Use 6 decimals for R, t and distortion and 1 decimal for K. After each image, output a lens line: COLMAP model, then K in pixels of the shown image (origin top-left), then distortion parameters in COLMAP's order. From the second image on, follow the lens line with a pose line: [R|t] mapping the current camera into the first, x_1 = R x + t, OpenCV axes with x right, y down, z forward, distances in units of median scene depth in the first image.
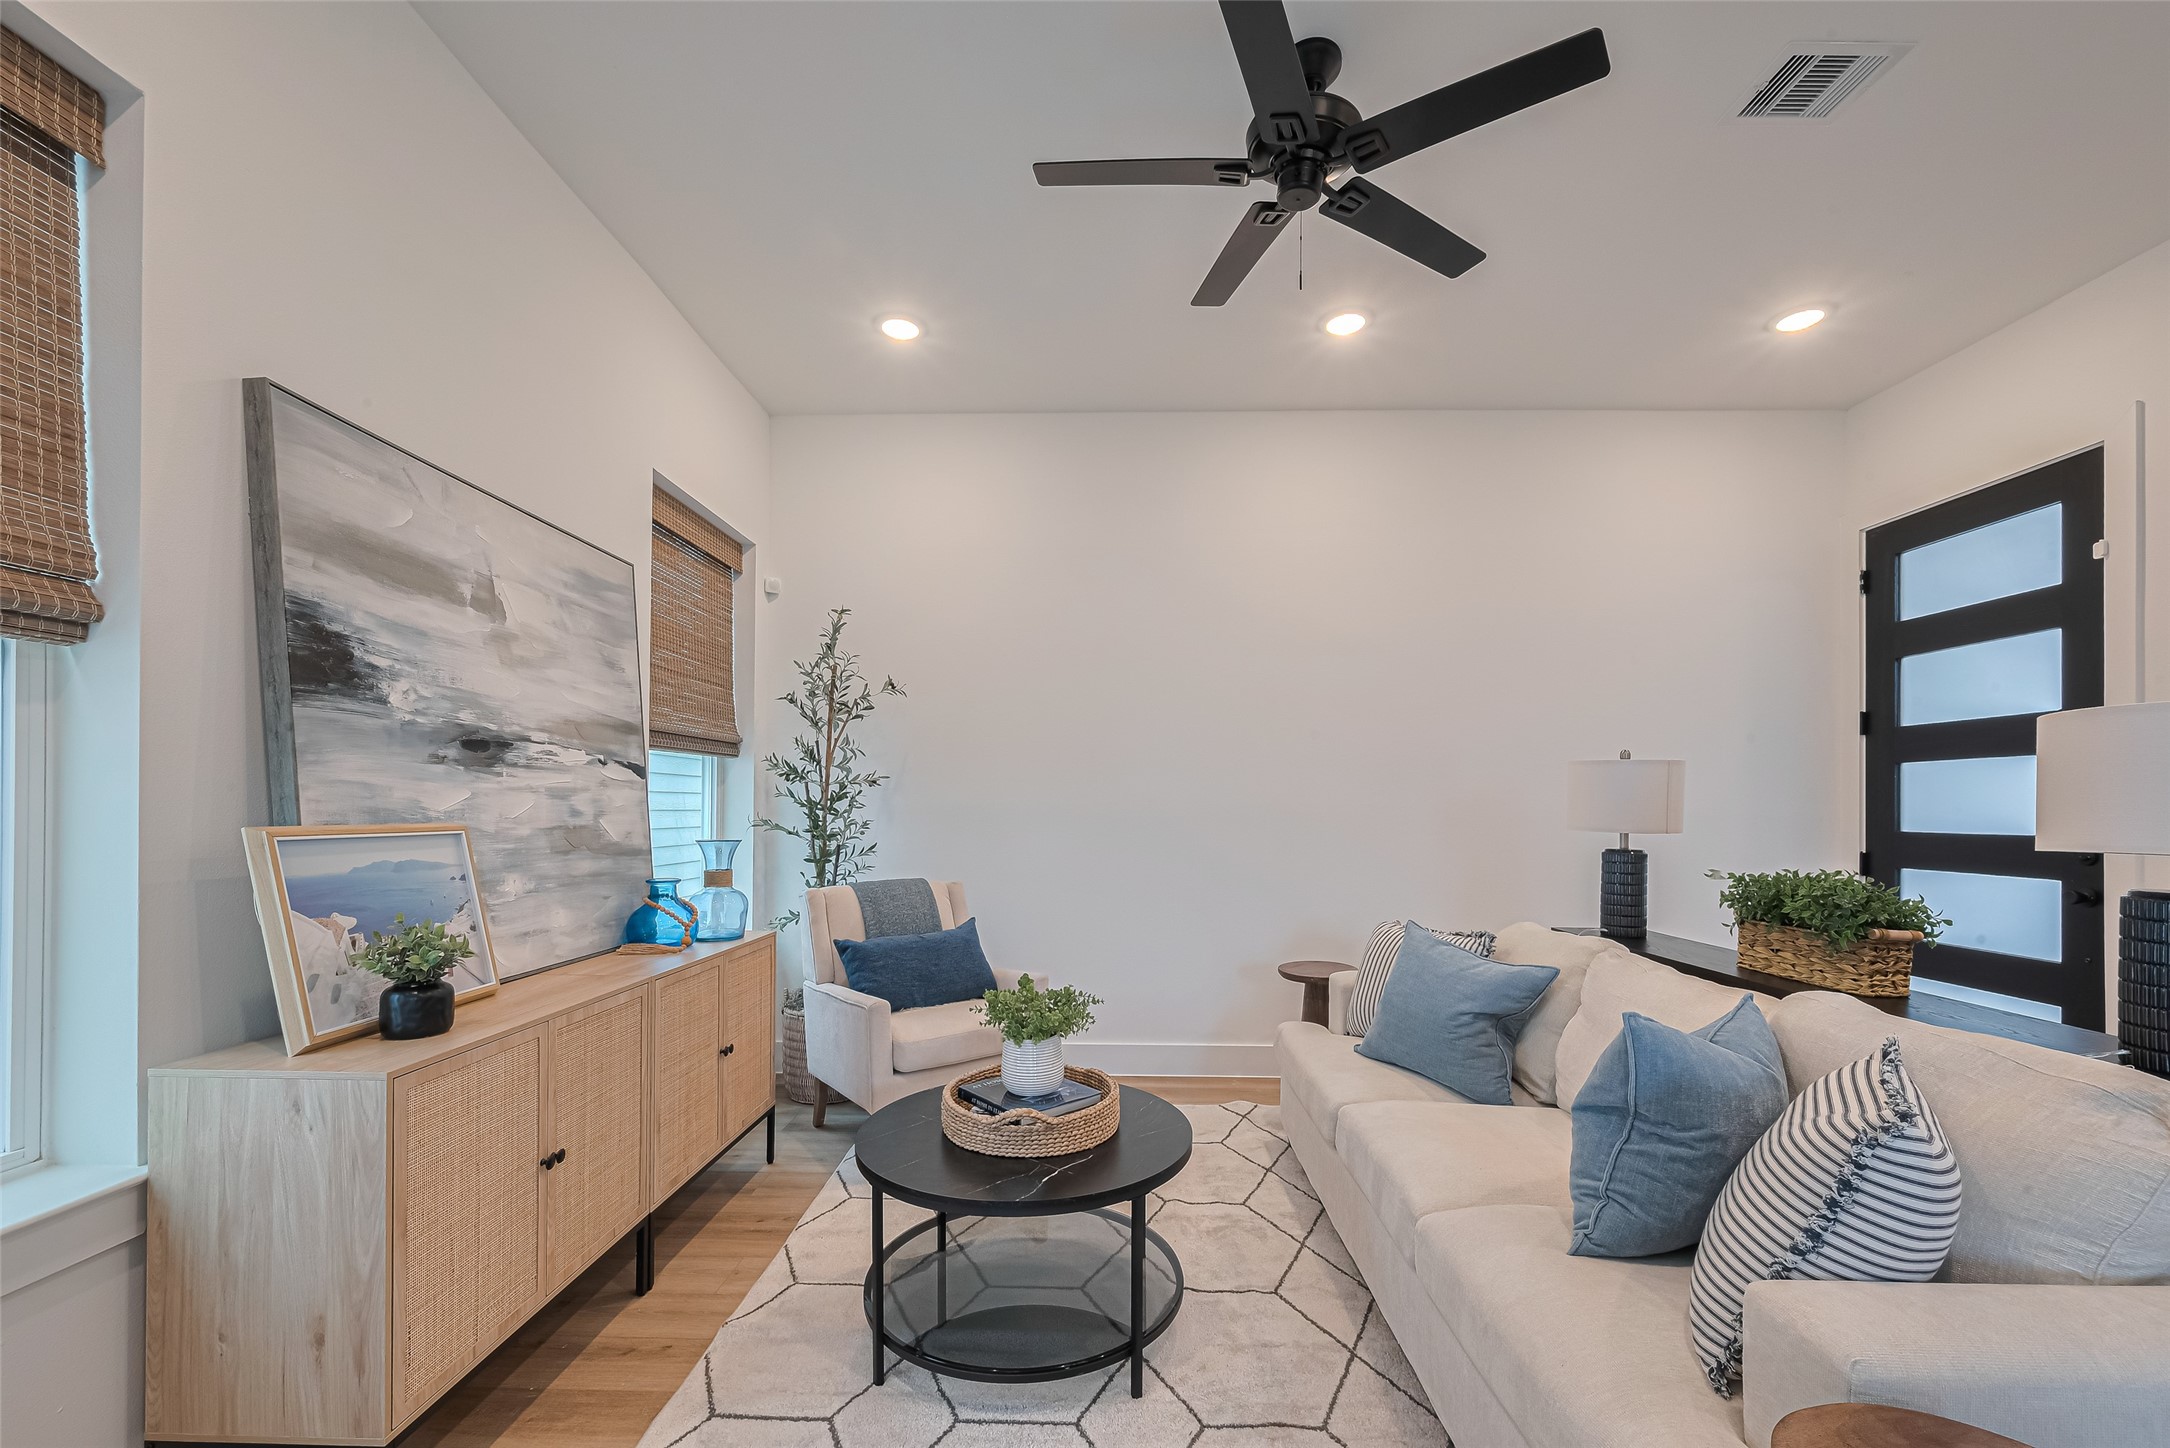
lens RADIAL K [[858.9, 0, 1090.1], [0, 858.9, 800.0], [0, 0, 1]] dist [-0.002470, -0.000267]
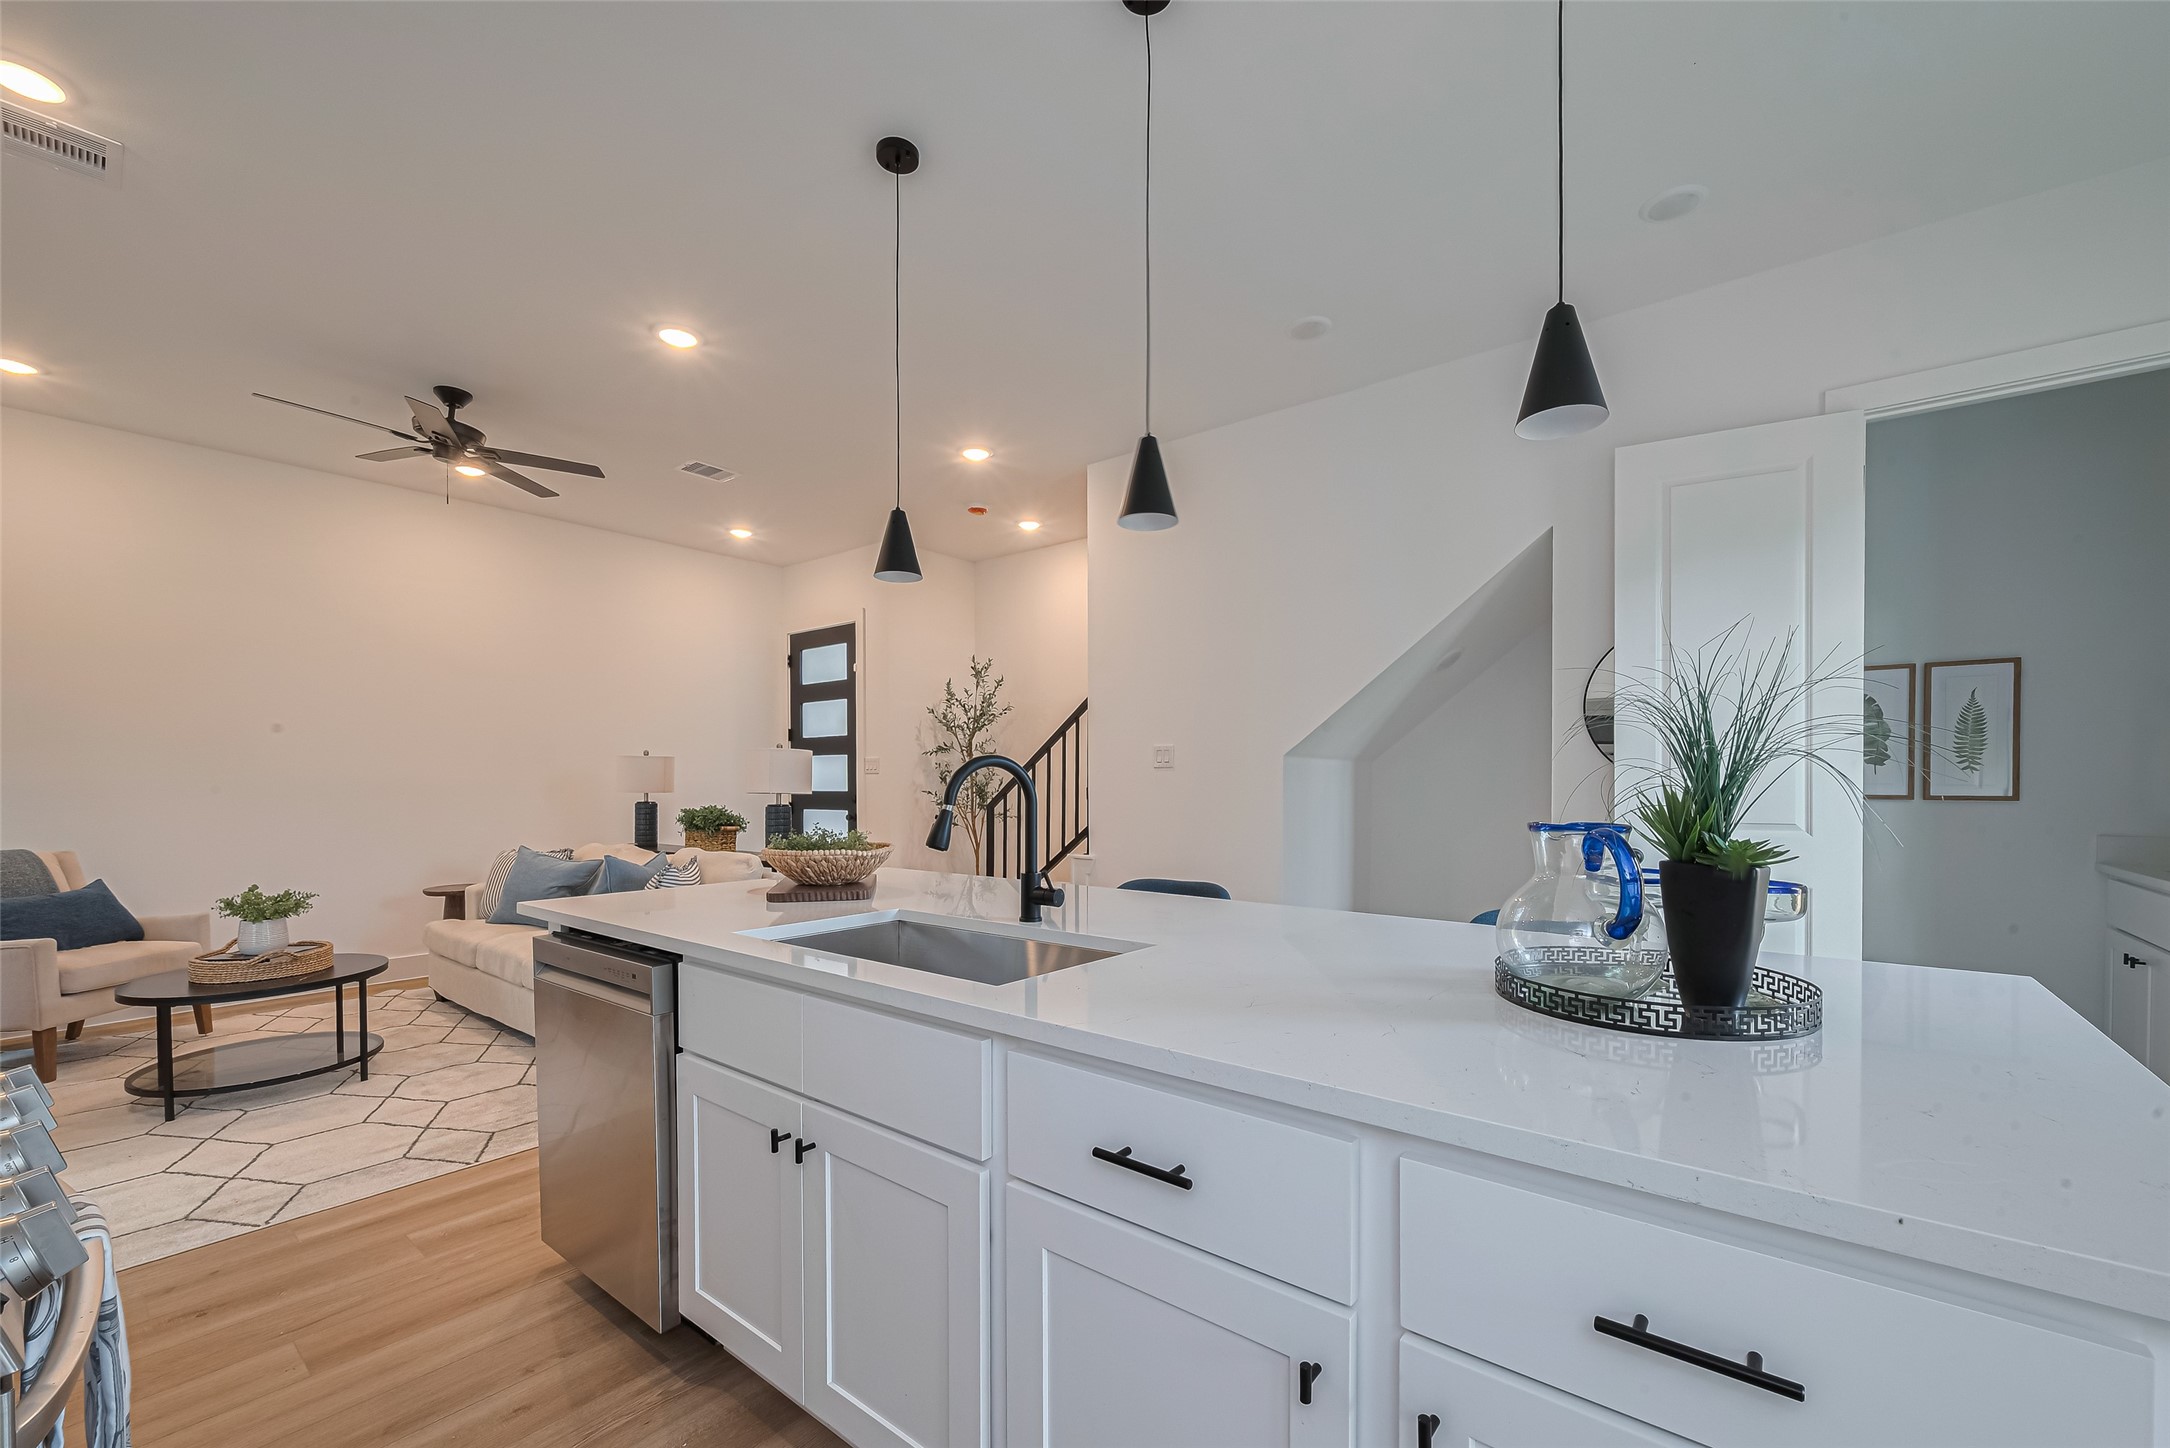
lens RADIAL K [[874.7, 0, 1092.1], [0, 874.7, 786.1], [0, 0, 1]] dist [-0.000442, -0.000009]
pose [[0.605706, -0.012921, 0.795583, -0.372814], [0.000736, 0.999877, 0.015679, -0.007902], [-0.795688, -0.008911, 0.605641, -1.099405]]
